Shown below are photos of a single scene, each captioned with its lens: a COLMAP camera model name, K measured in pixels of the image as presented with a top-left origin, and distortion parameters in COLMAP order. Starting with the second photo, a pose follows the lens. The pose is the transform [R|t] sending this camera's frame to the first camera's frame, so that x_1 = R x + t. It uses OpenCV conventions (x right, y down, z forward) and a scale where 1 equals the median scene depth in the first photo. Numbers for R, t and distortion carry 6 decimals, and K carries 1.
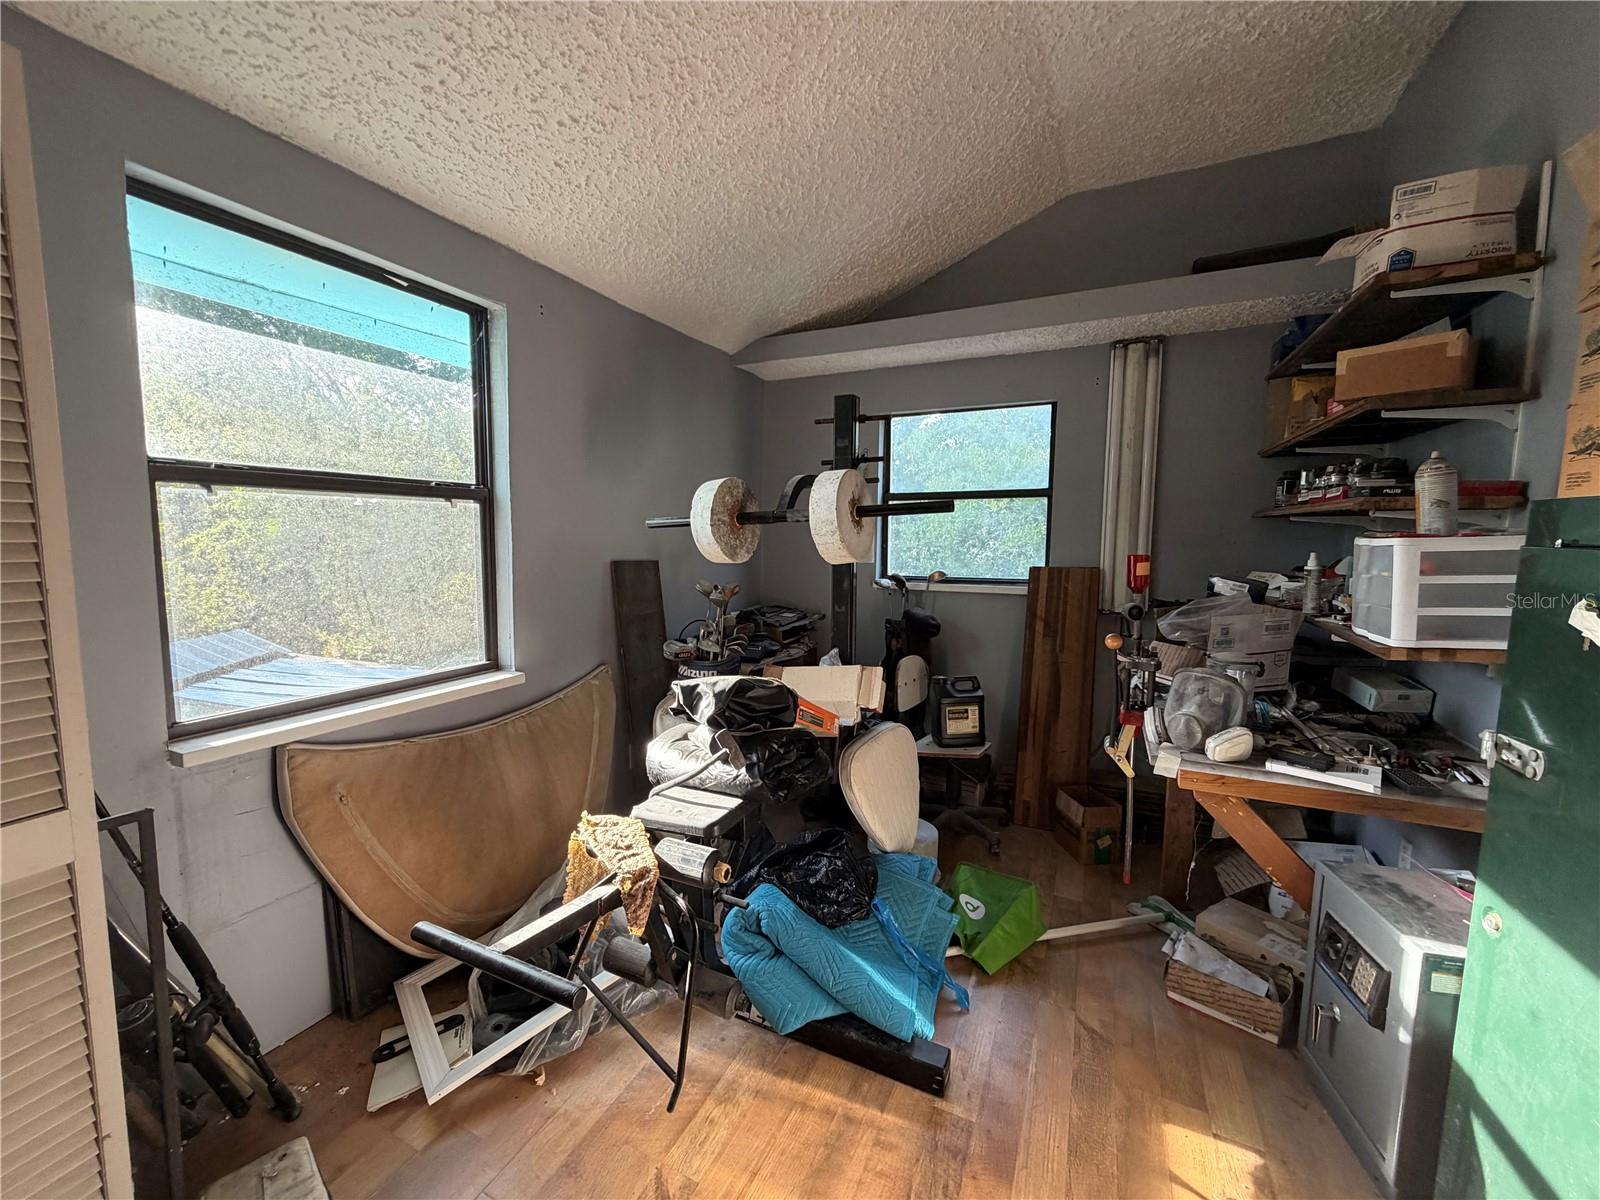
lens RADIAL K [[639.9, 0, 792.4], [0, 639.9, 597.5], [0, 0, 1]] dist [0.008183, 0.000363]
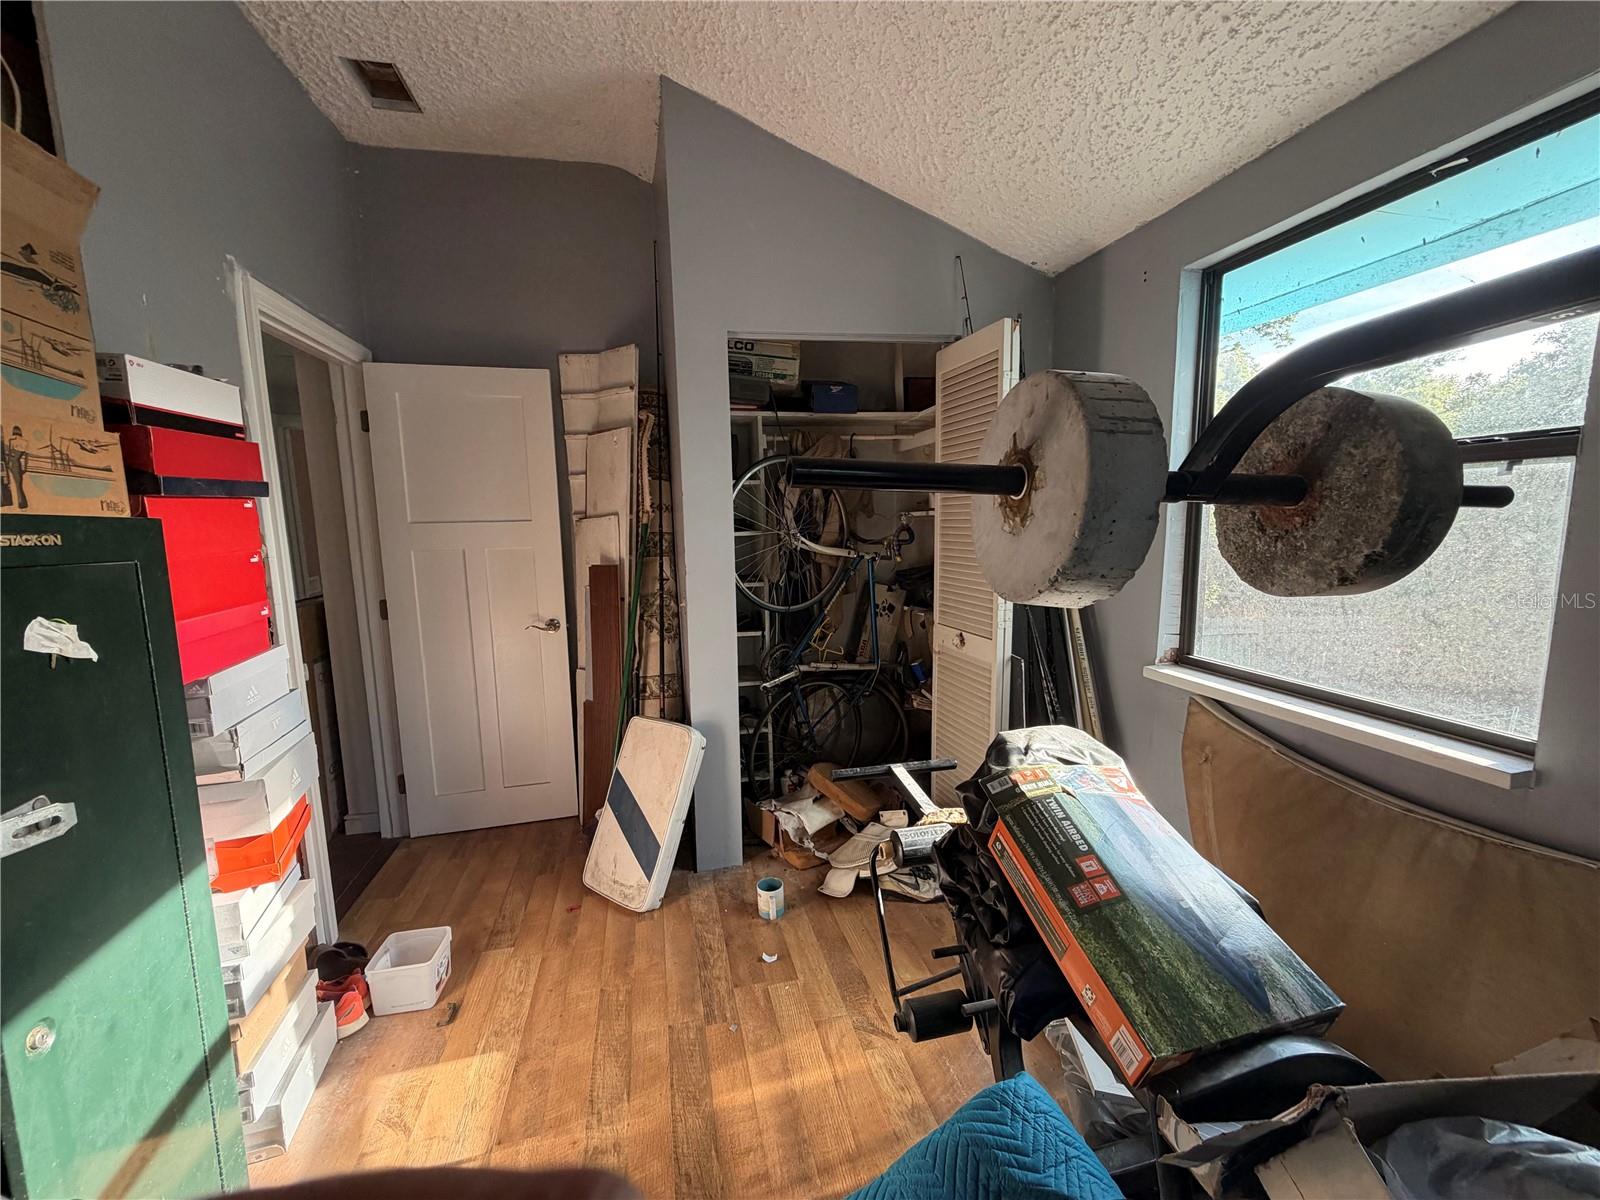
lens RADIAL K [[639.9, 0, 796.3], [0, 639.9, 598.4], [0, 0, 1]] dist [0.008183, 0.000363]
pose [[-0.783888, 0.090805, -0.614226, 0.543438], [-0.047808, 0.977484, 0.205520, -0.159830], [0.619059, 0.190470, -0.761897, 1.438423]]
